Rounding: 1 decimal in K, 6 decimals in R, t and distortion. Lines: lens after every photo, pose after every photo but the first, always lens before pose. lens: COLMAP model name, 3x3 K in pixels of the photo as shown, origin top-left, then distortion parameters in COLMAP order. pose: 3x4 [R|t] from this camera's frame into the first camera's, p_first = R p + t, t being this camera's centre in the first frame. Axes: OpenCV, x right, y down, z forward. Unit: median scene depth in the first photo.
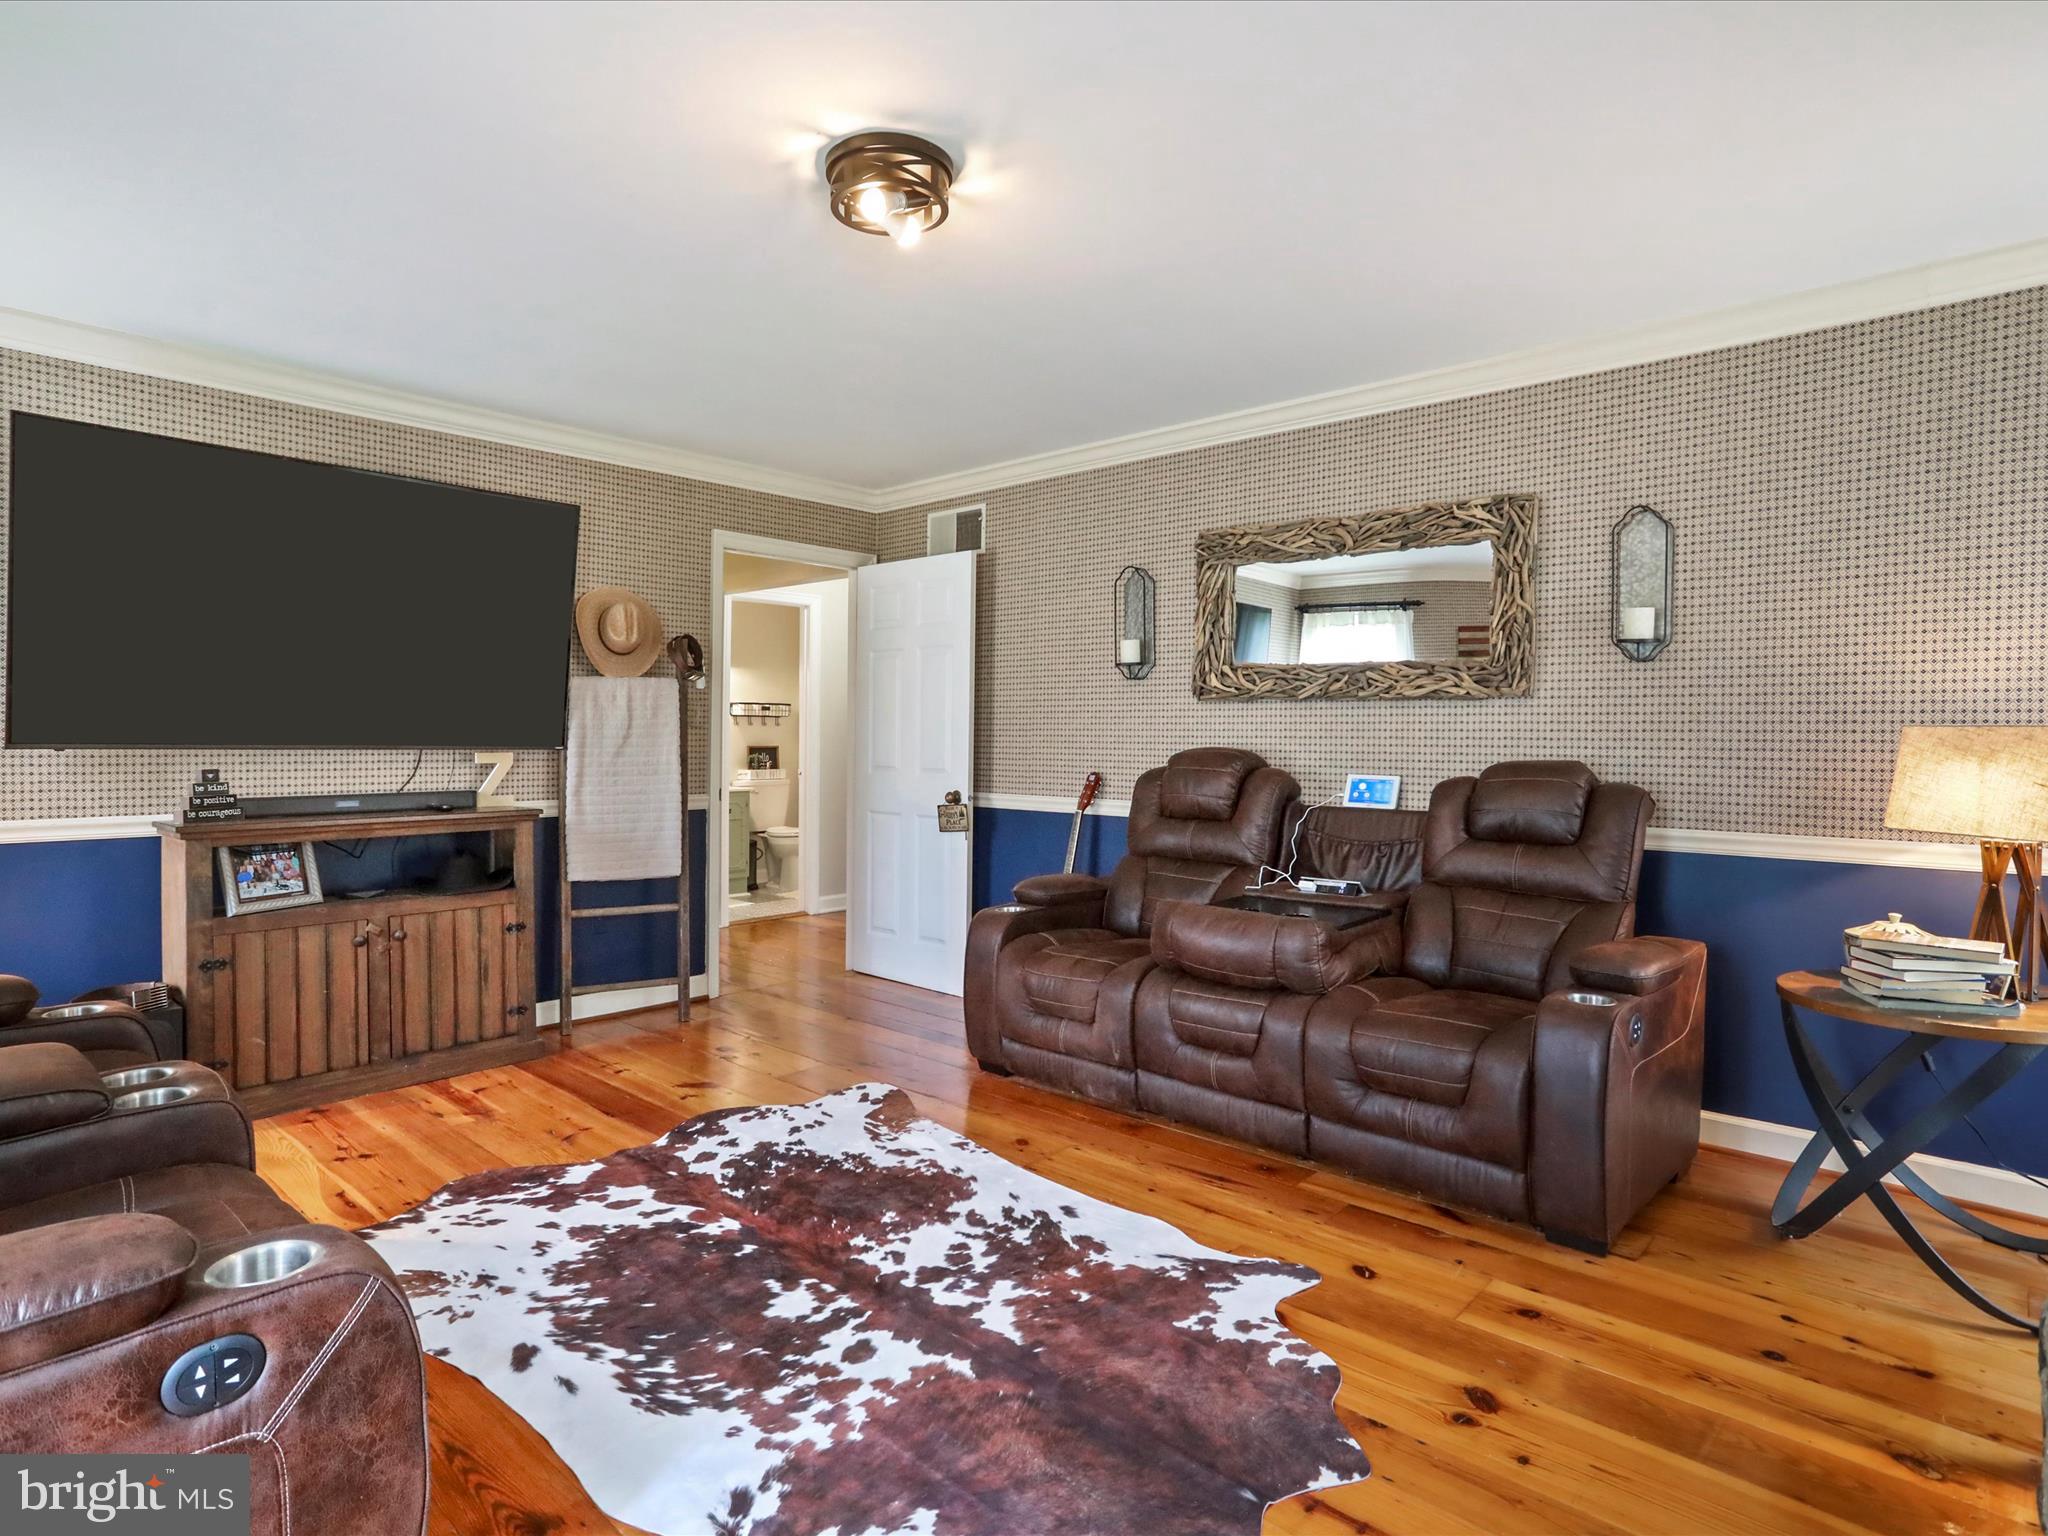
lens RADIAL K [[1129.3, 0, 1013.6], [0, 1129.3, 752.2], [0, 0, 1]] dist [-0.055784, 0.032935]
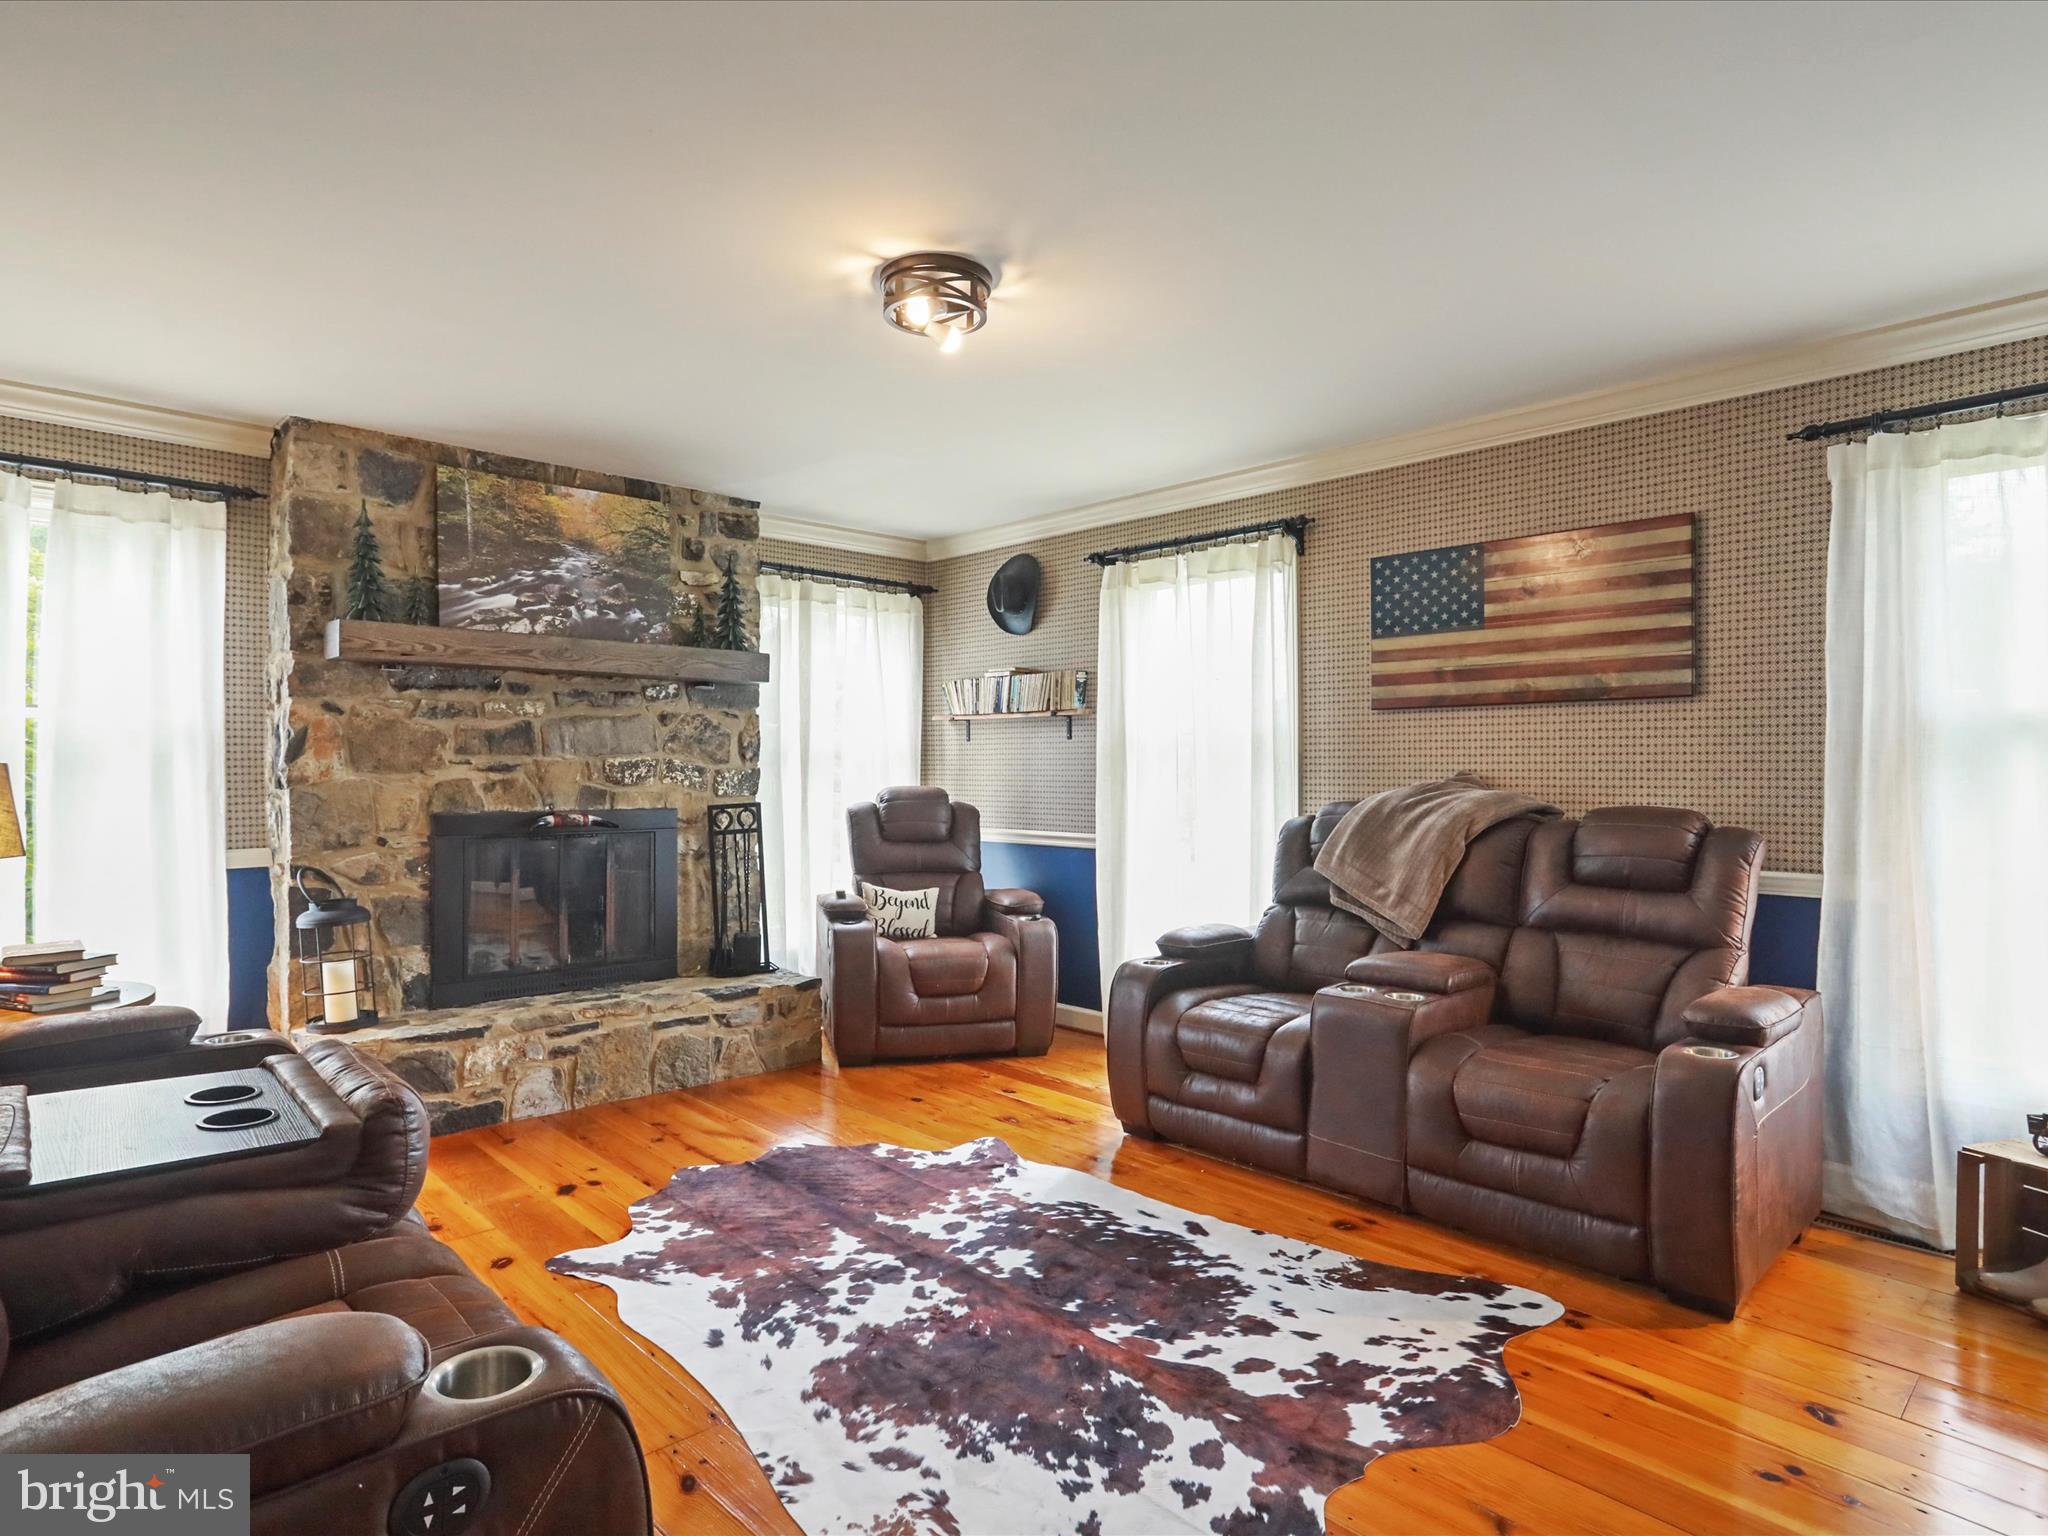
lens RADIAL K [[1129.3, 0, 1013.6], [0, 1129.3, 752.2], [0, 0, 1]] dist [-0.055784, 0.032935]
pose [[-0.997987, -0.006623, 0.063066, -0.249561], [-0.006429, 0.999974, 0.003281, -0.044676], [-0.063086, 0.002868, -0.998004, 2.006909]]
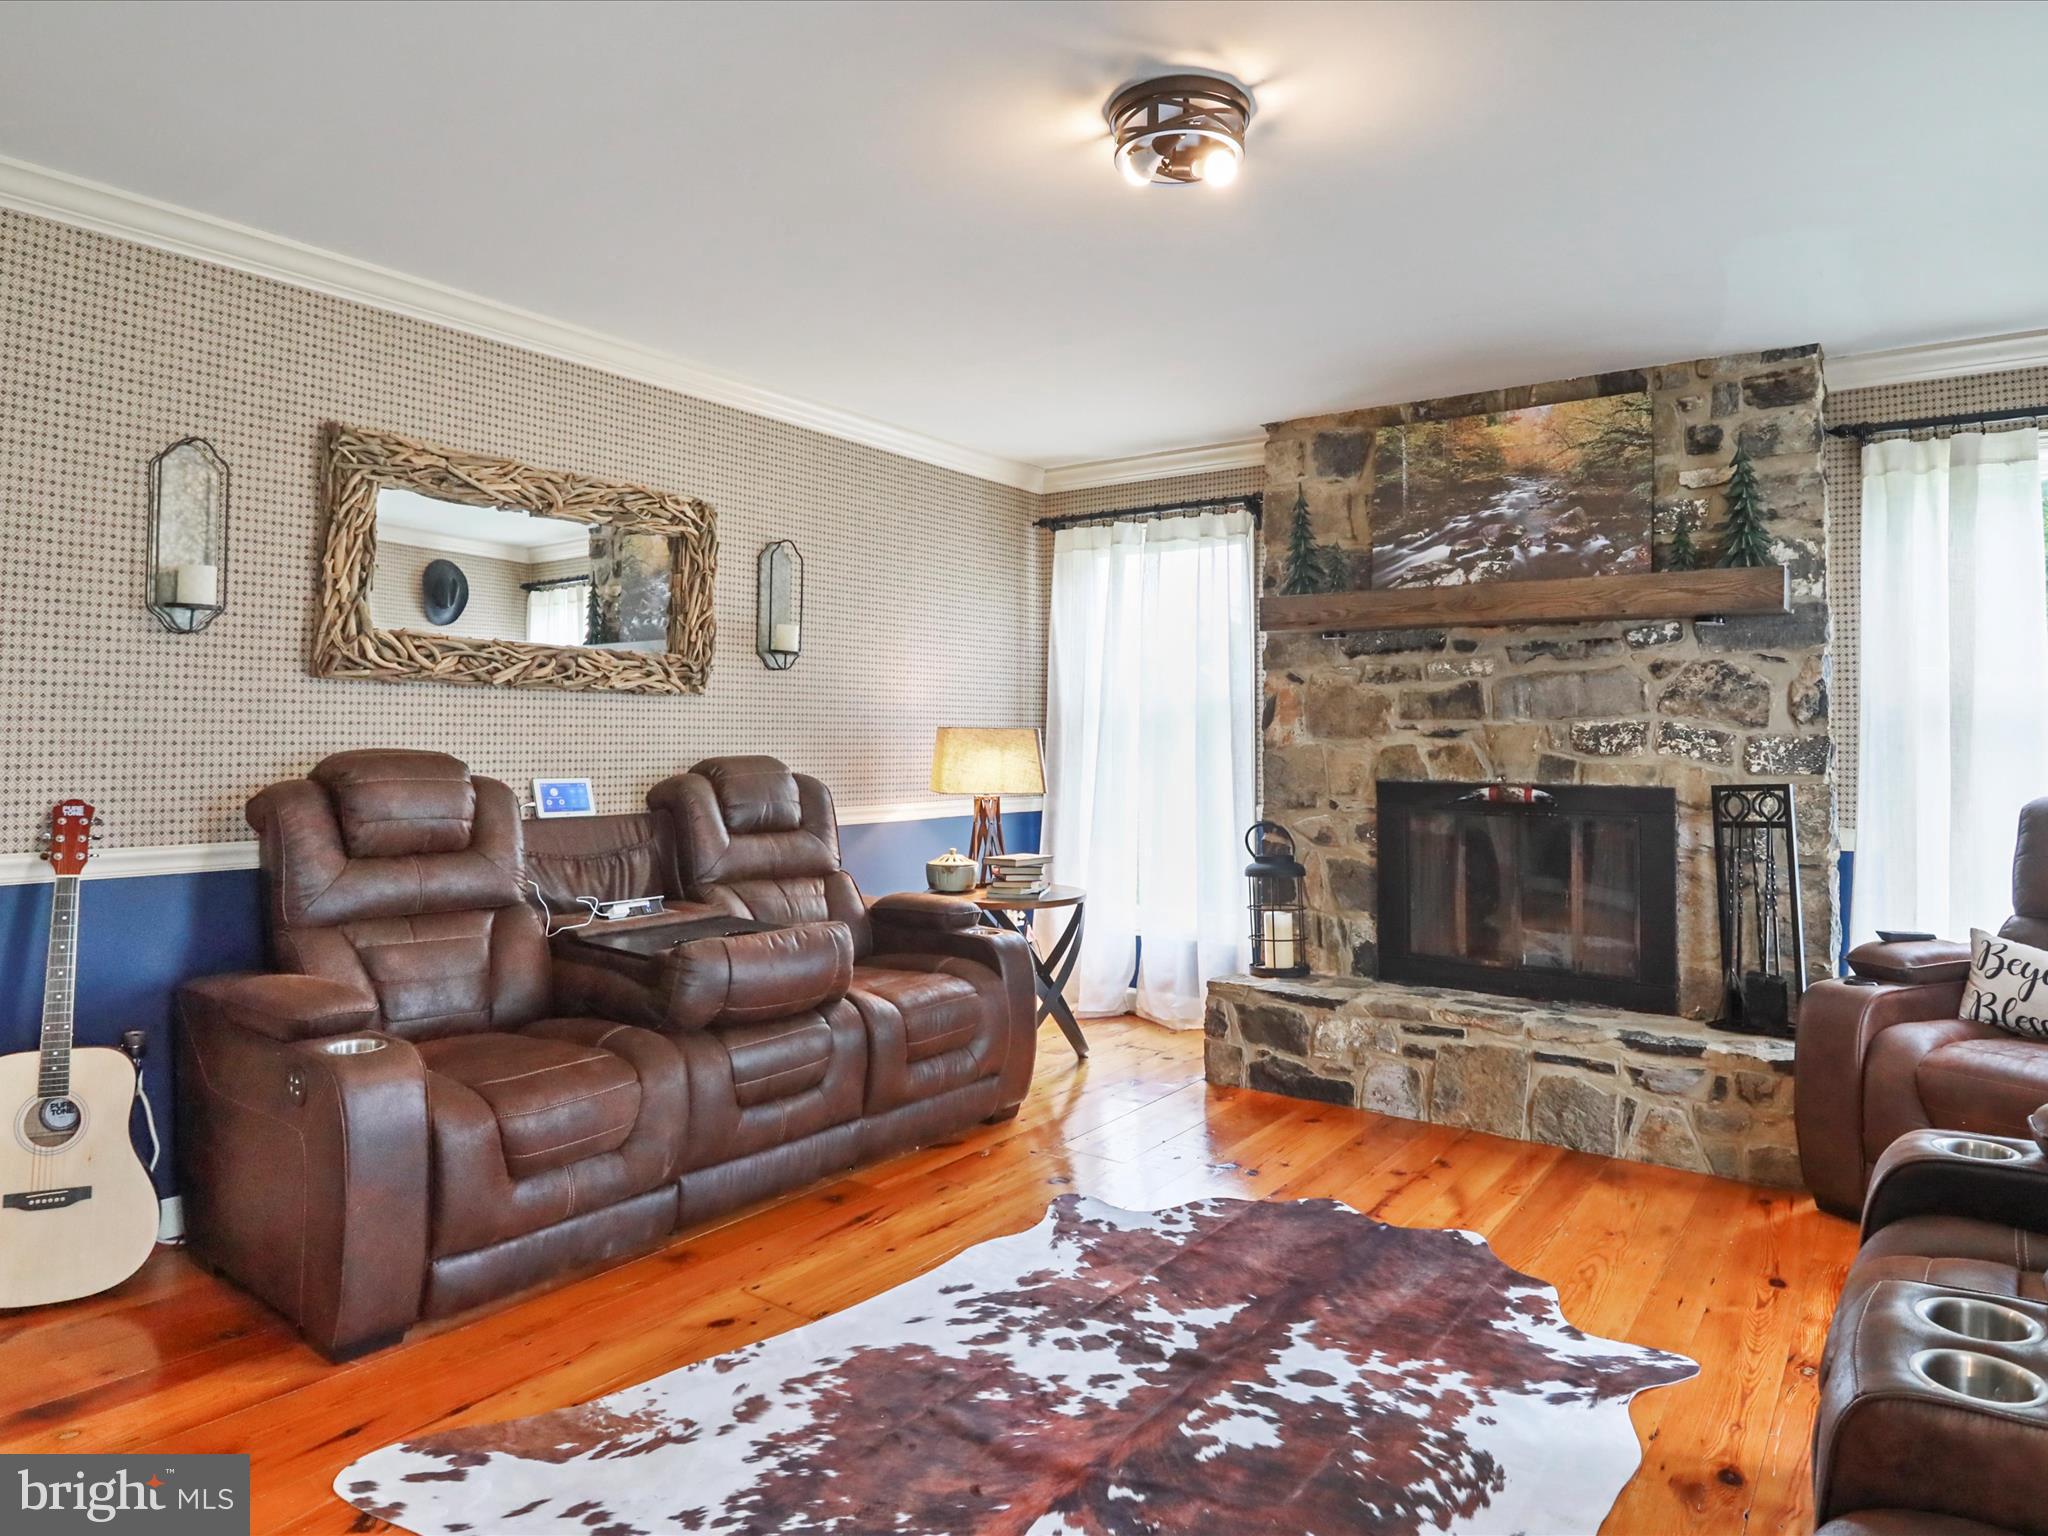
lens RADIAL K [[1247.2, 0, 1024.0], [0, 1247.2, 656.1], [0, 0, 1]] dist [-0.017661, -0.022229]
pose [[-0.118400, 0.059111, 0.991205, -1.020933], [0.008274, 0.998251, -0.058543, -0.021657], [-0.992932, 0.001270, -0.118682, 1.163229]]
